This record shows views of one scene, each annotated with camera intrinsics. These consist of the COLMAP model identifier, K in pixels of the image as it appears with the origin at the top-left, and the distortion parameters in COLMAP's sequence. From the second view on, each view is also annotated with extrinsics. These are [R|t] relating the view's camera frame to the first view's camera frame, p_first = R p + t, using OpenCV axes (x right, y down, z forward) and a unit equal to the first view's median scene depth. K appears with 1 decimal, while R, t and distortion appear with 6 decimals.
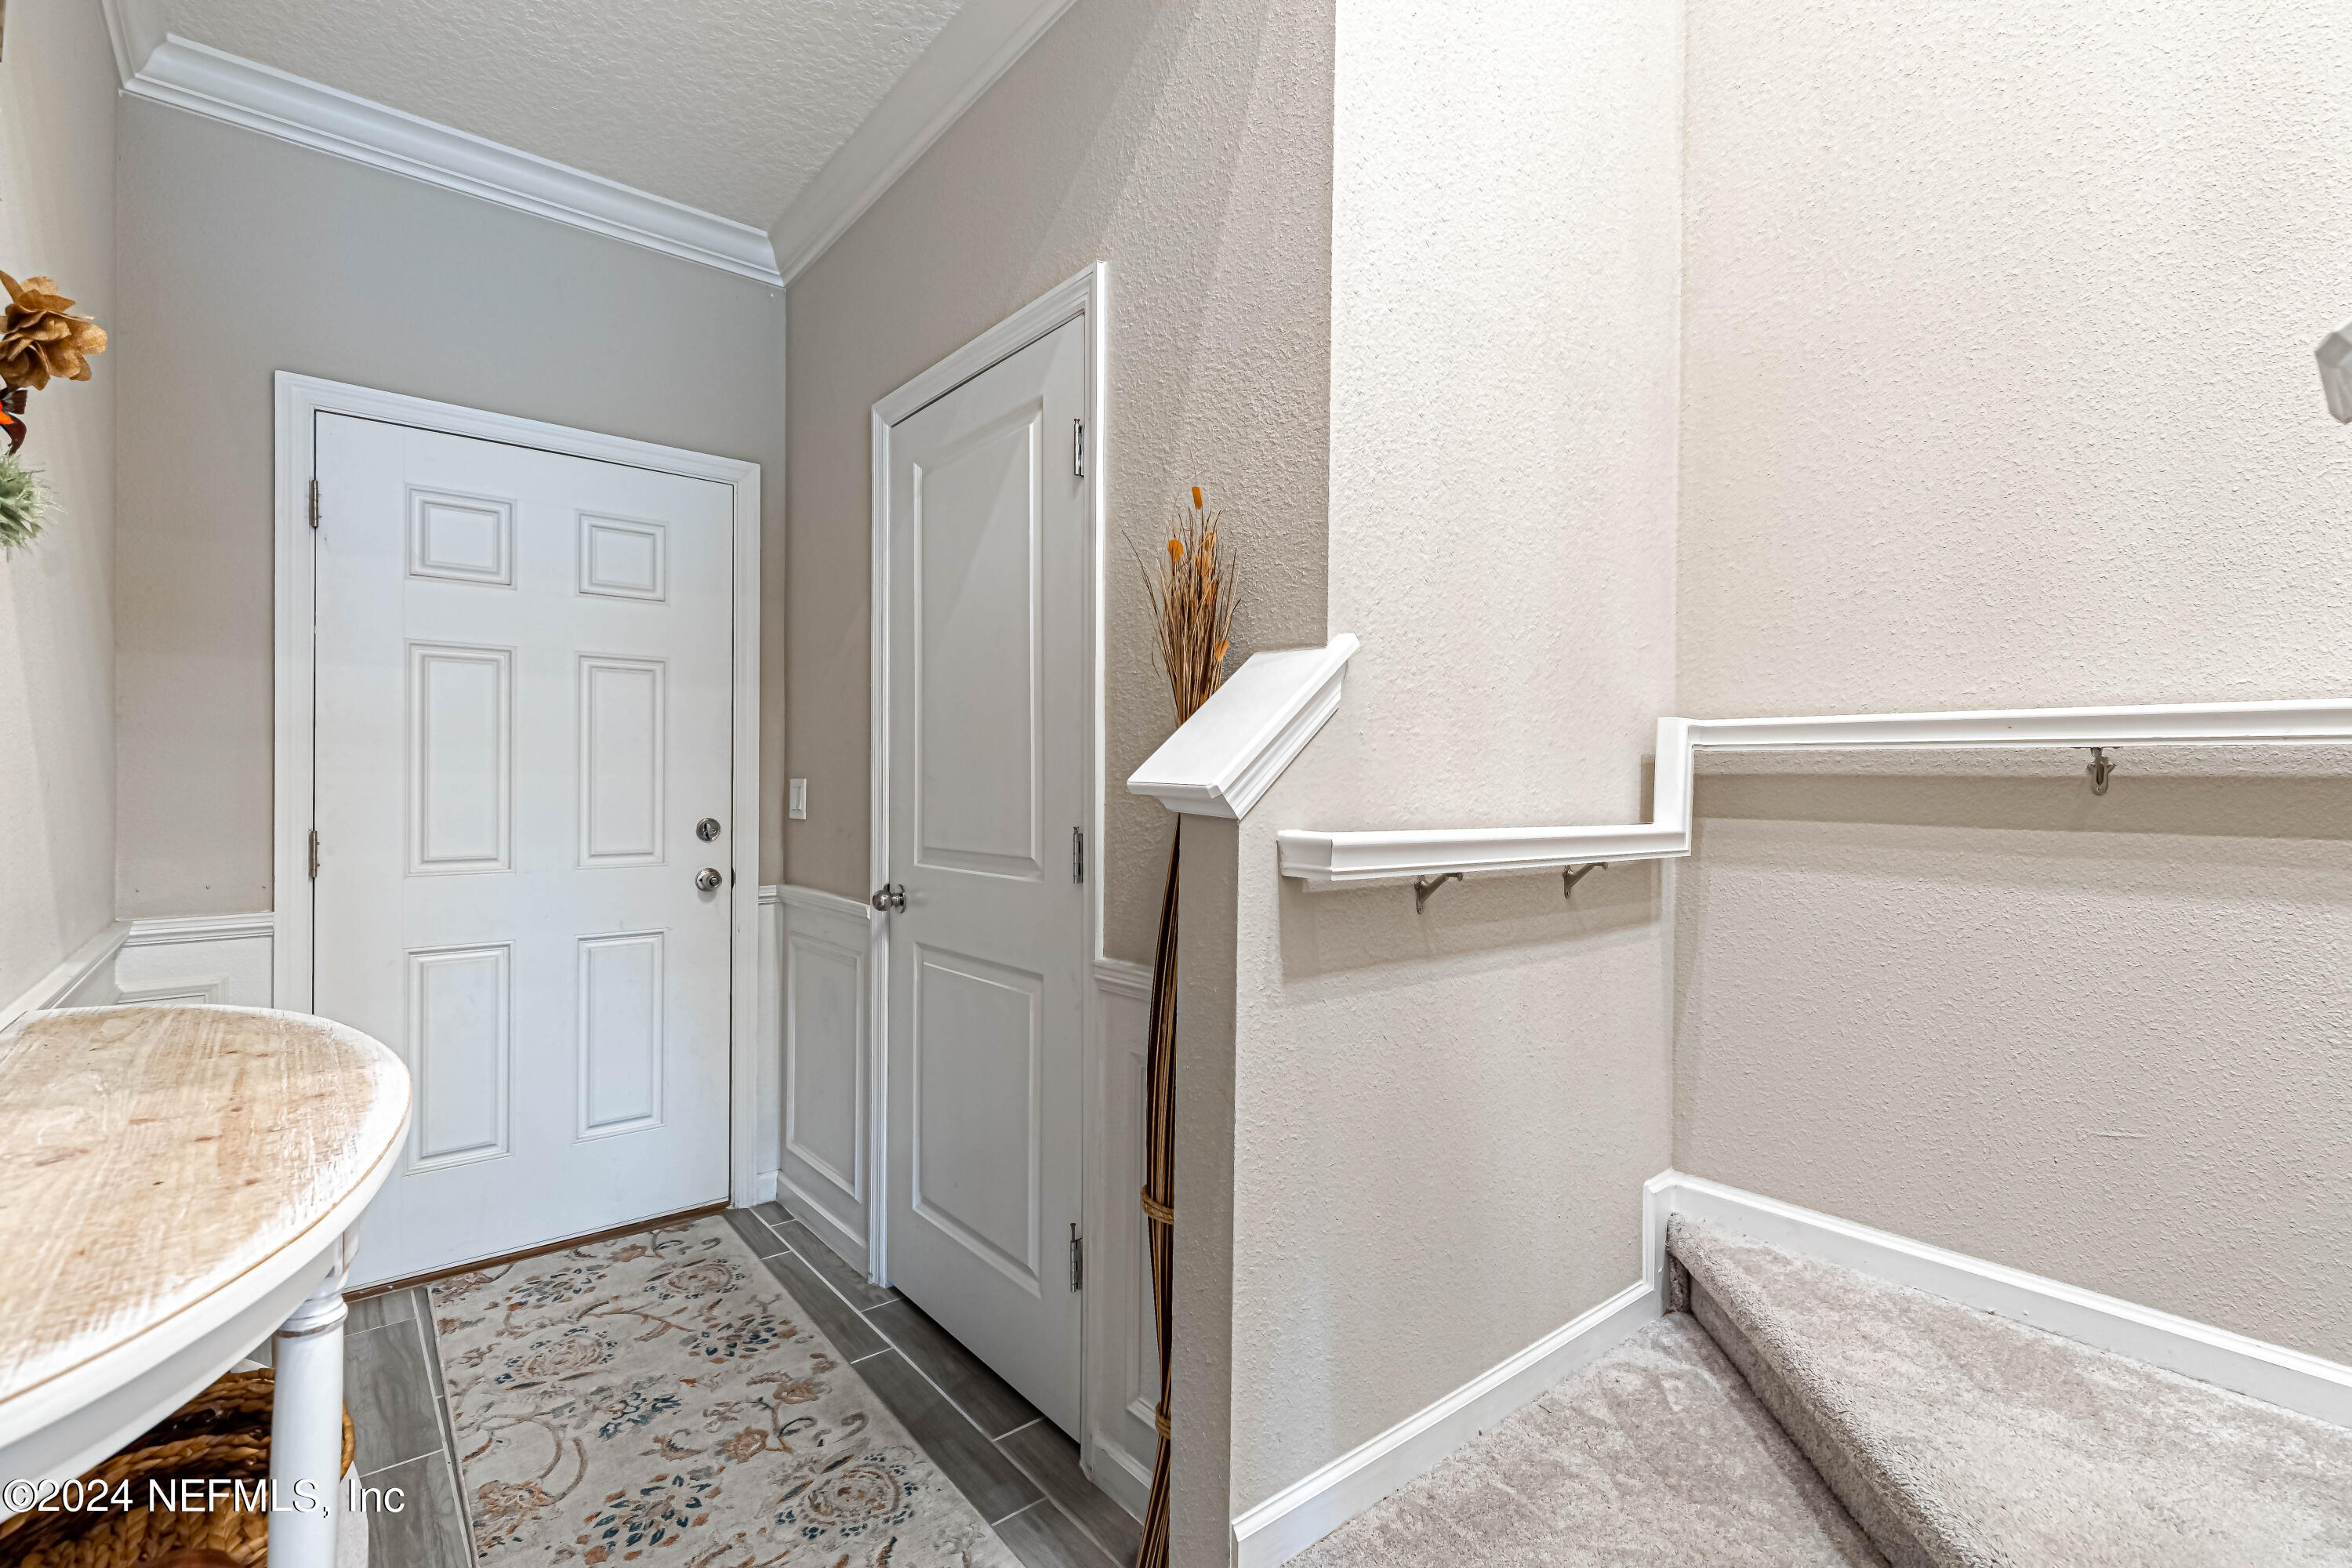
lens RADIAL K [[1060.2, 0, 1203.9], [0, 1060.2, 780.0], [0, 0, 1]] dist [0.002596, -0.000493]
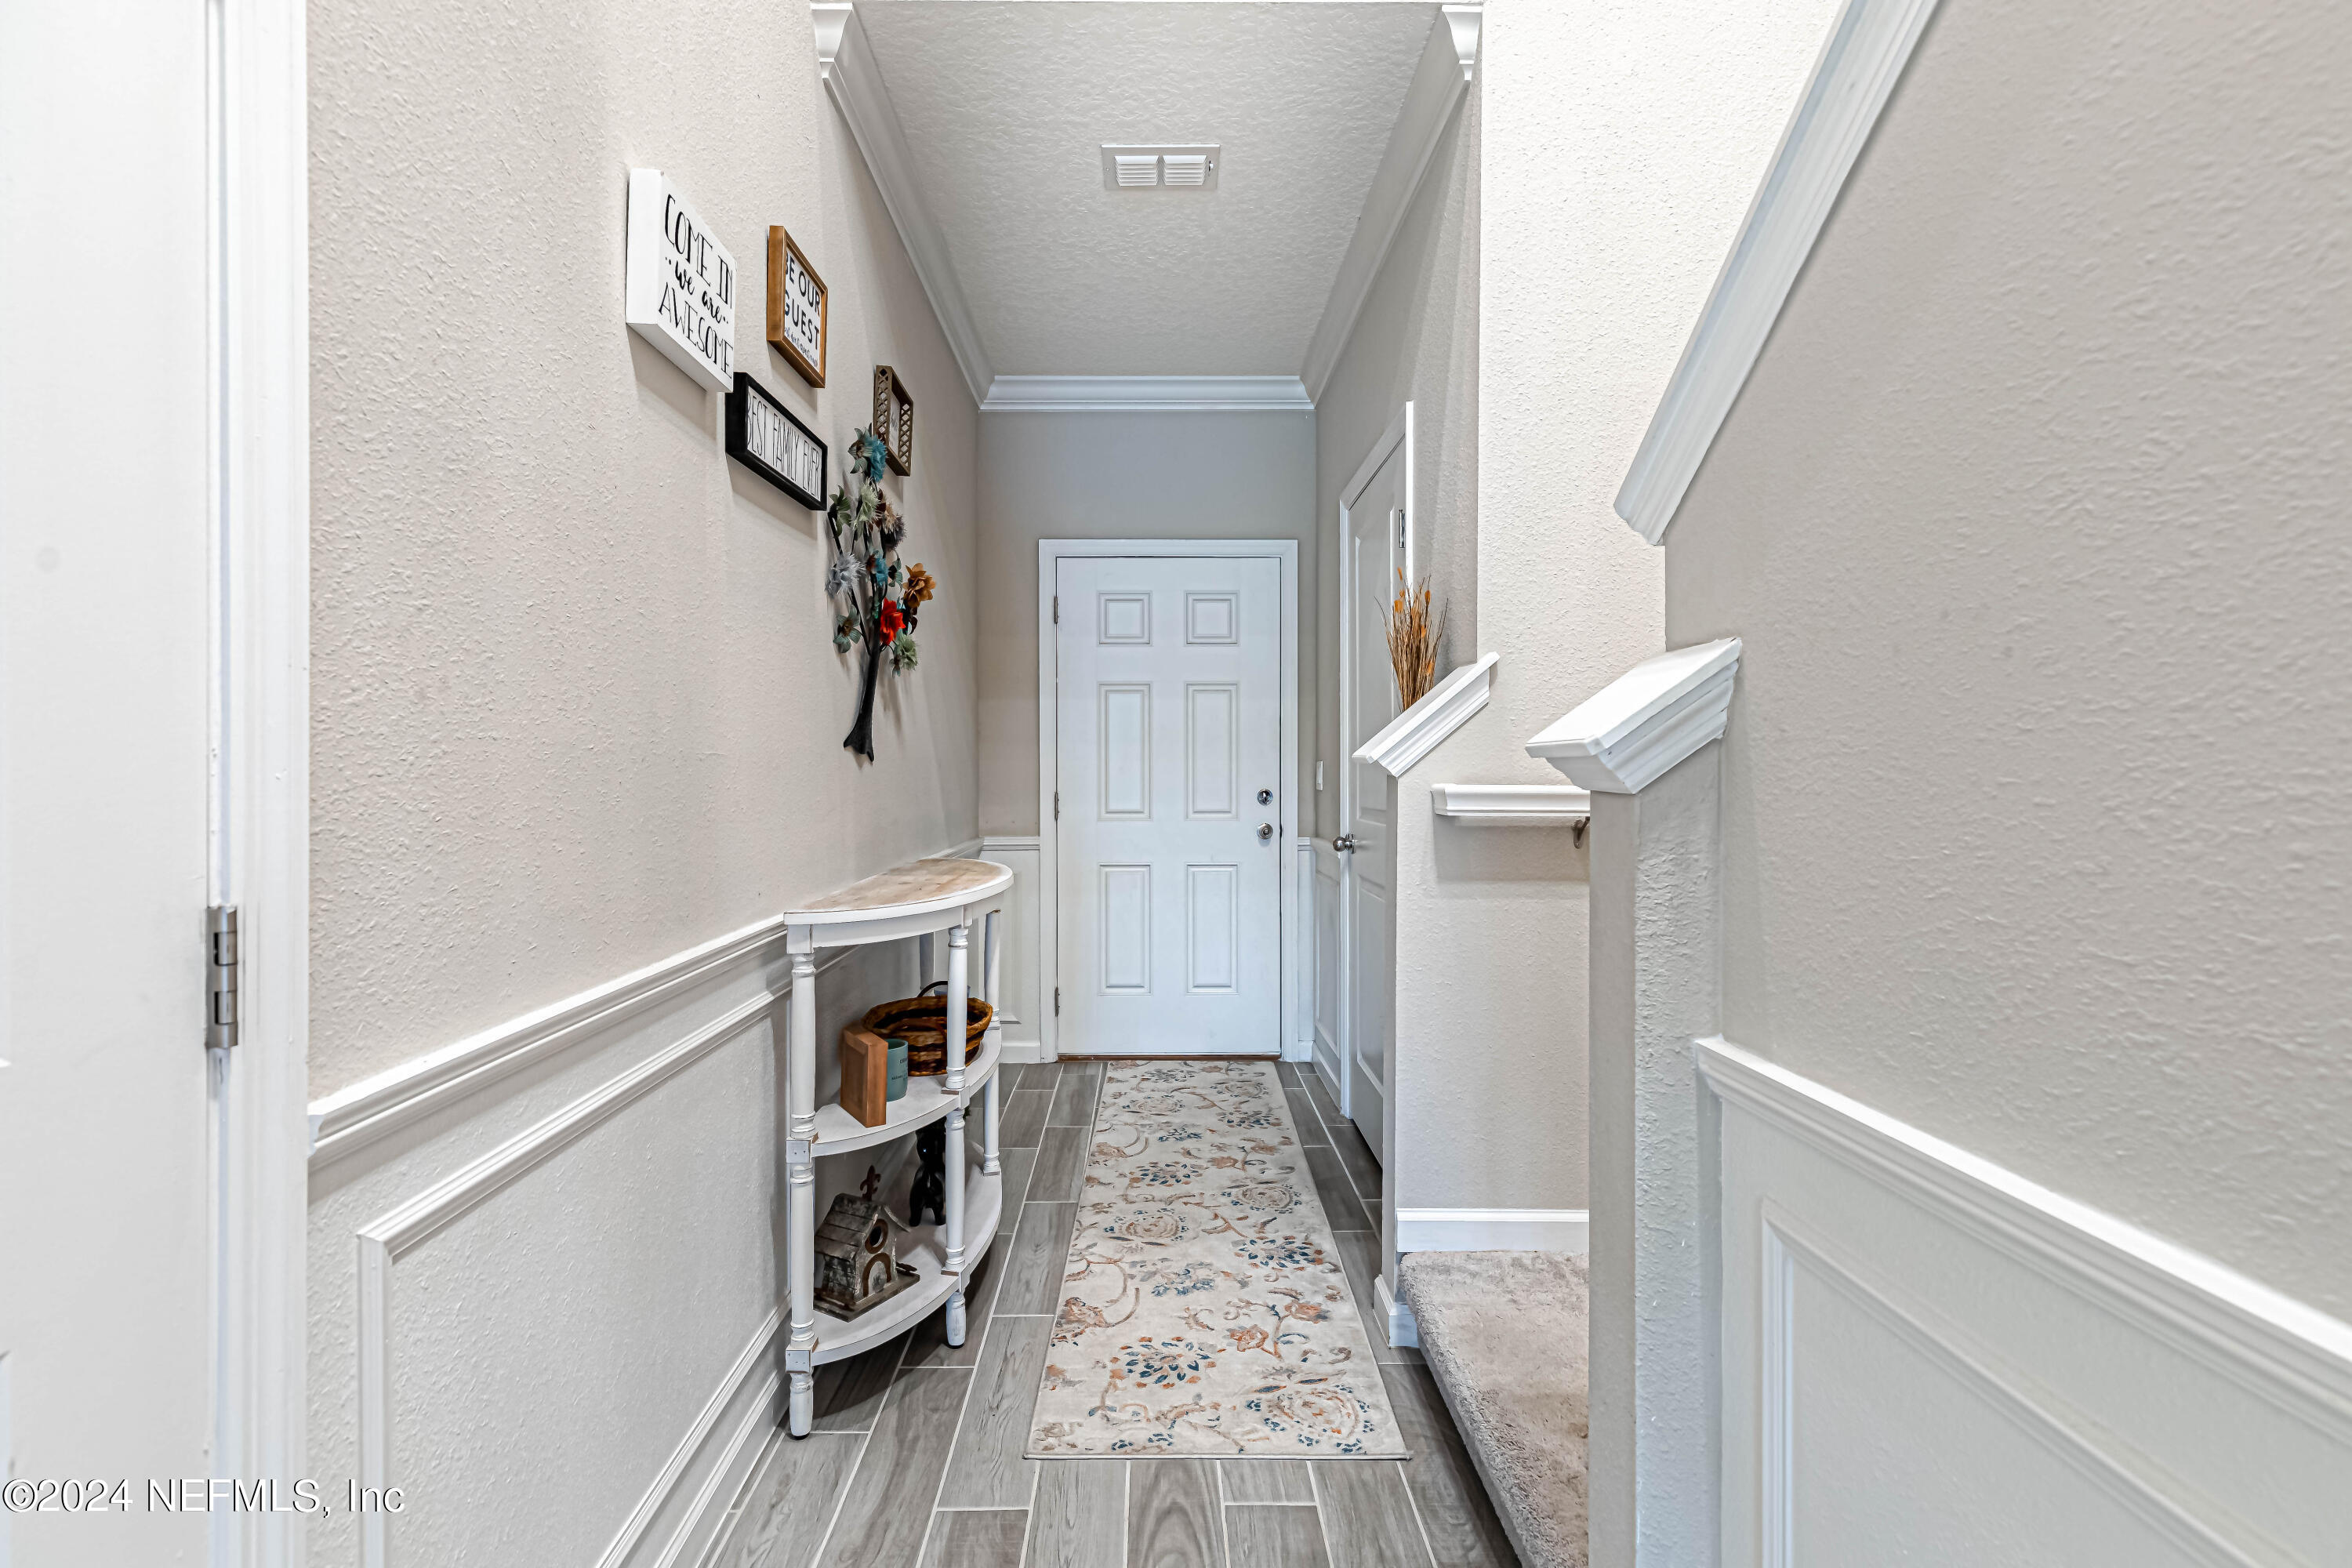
lens RADIAL K [[1086.0, 0, 1173.5], [0, 1086.0, 766.6], [0, 0, 1]] dist [0.001143, 0.000017]
pose [[0.772865, -0.011103, -0.634473, 0.497907], [0.008853, 0.999938, -0.006715, 0.017920], [0.634508, -0.000427, 0.772916, -0.302704]]
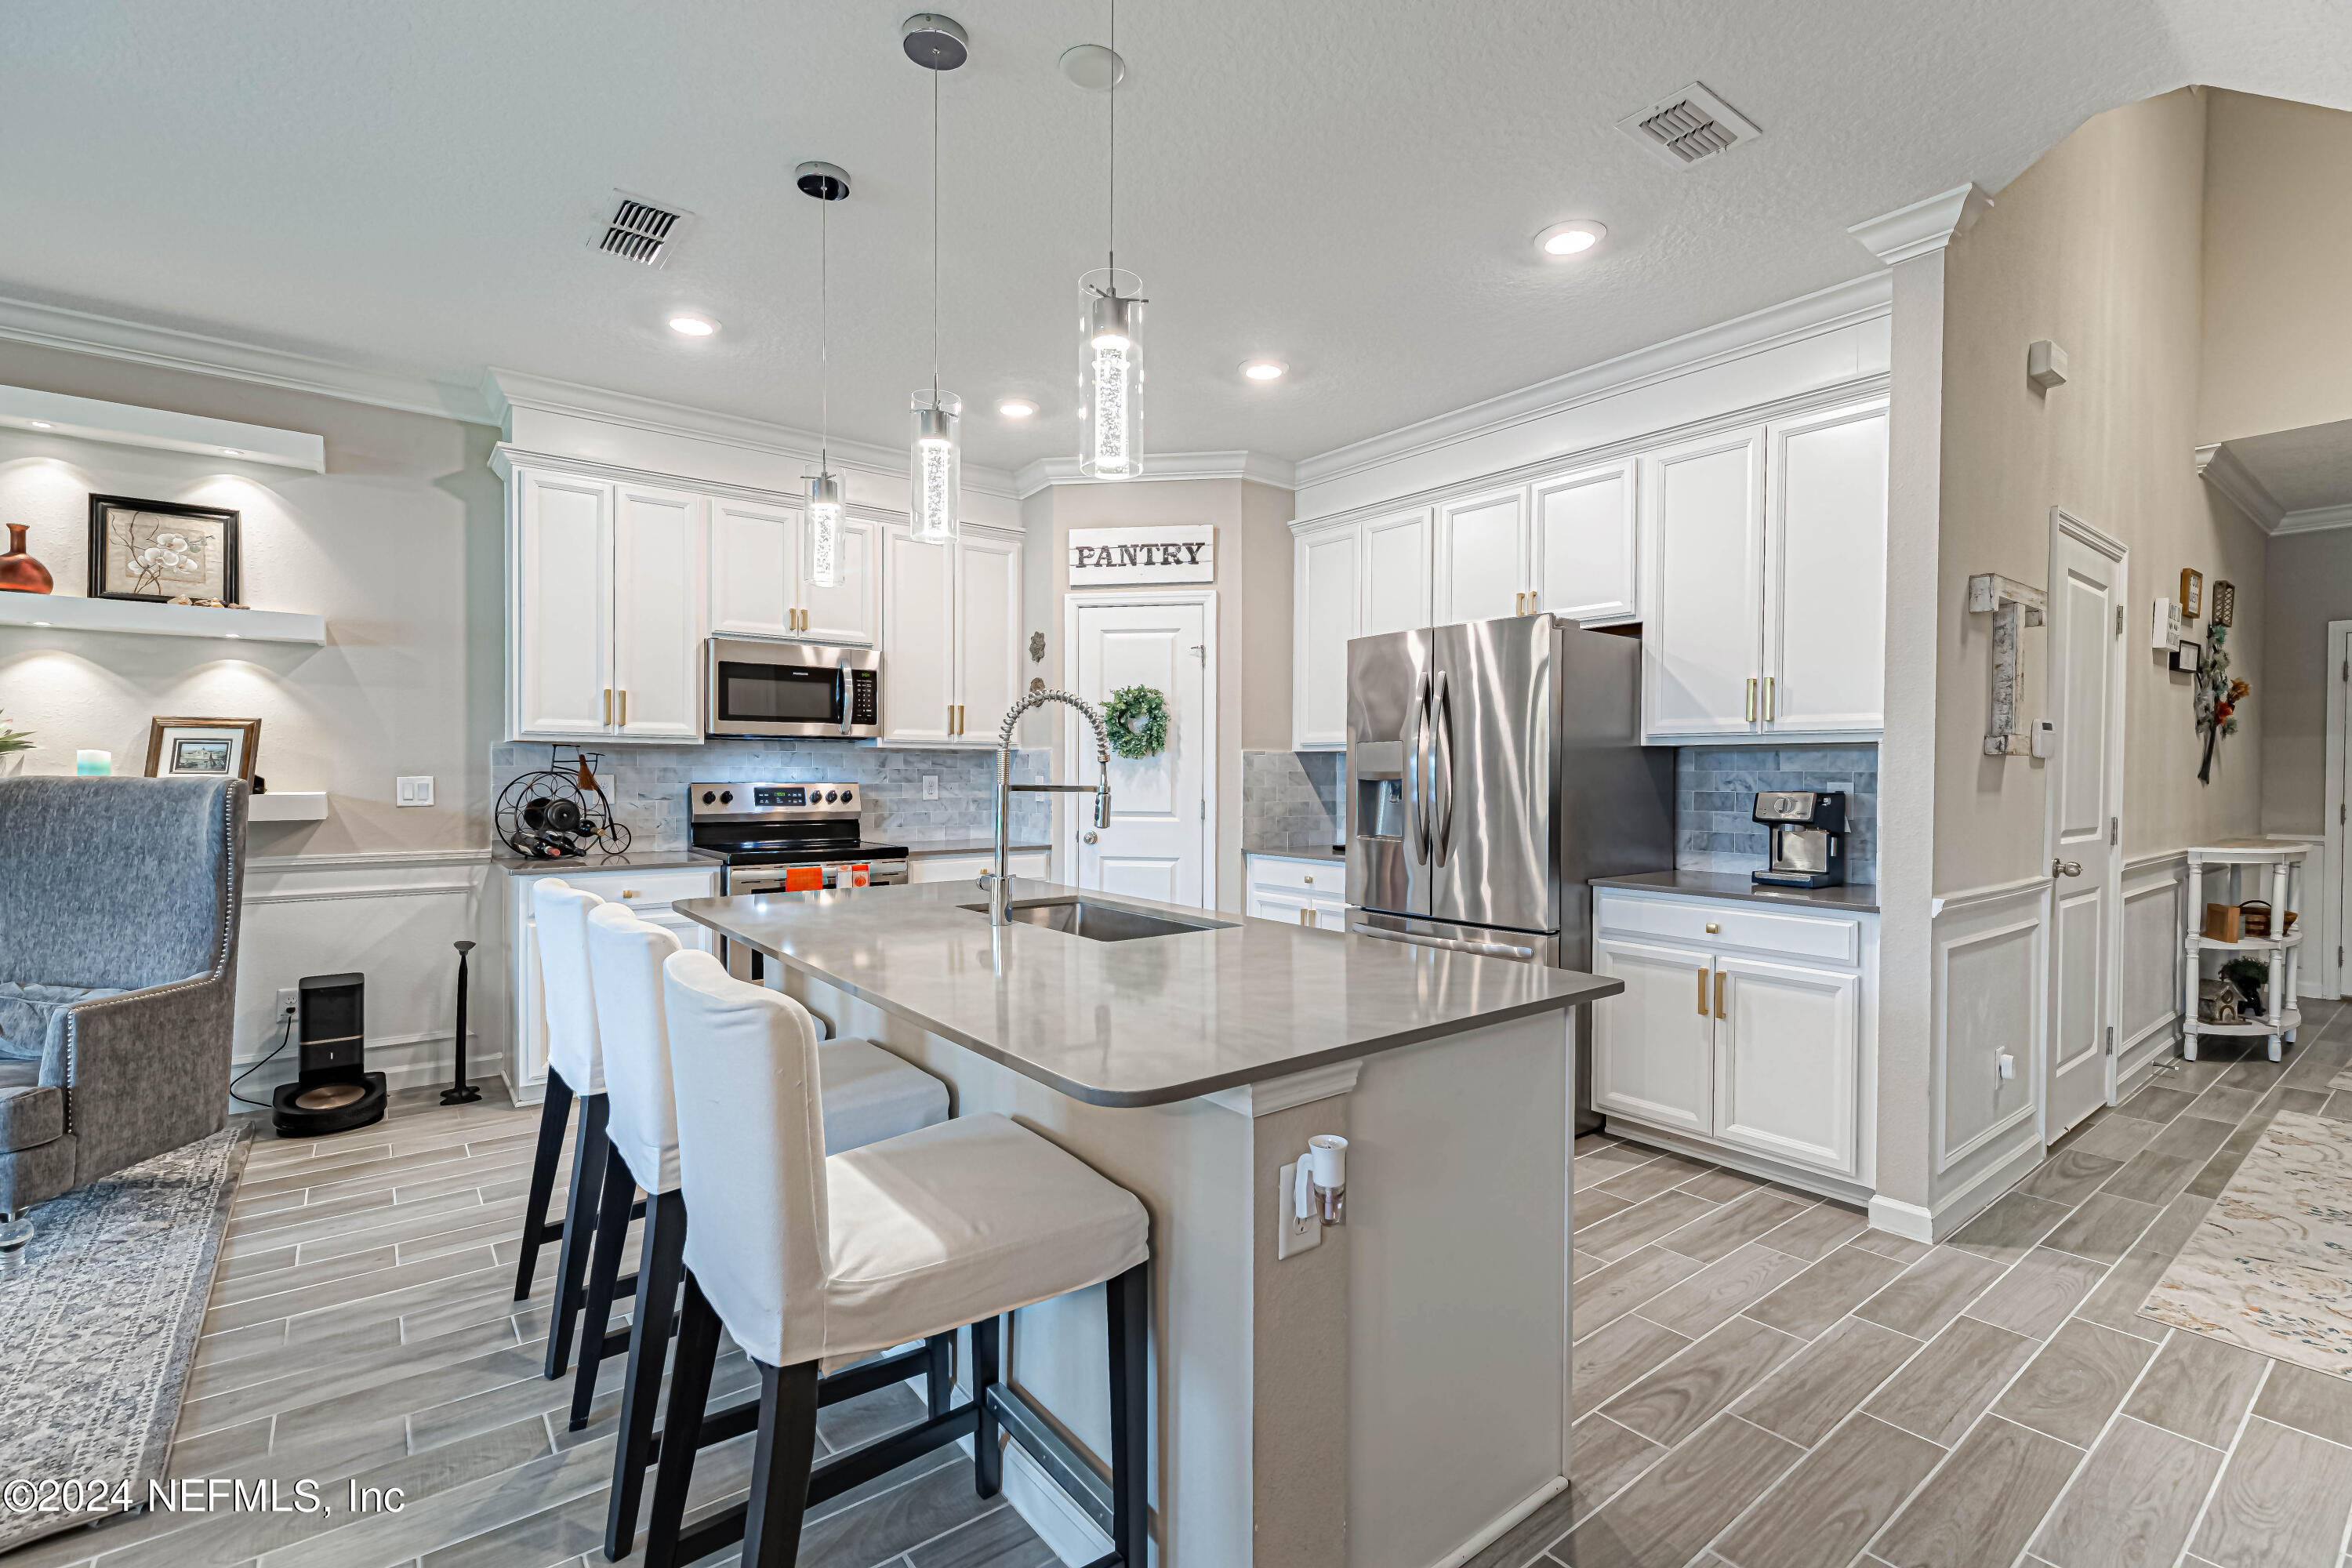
lens RADIAL K [[1031.2, 0, 1176.0], [0, 1031.2, 784.0], [0, 0, 1]] dist [0.007899, 0.000074]
pose [[-0.055484, 0.004093, -0.998451, 1.813435], [-0.007065, 0.999965, 0.004492, 0.006161], [0.998435, 0.007303, -0.055453, -1.654524]]
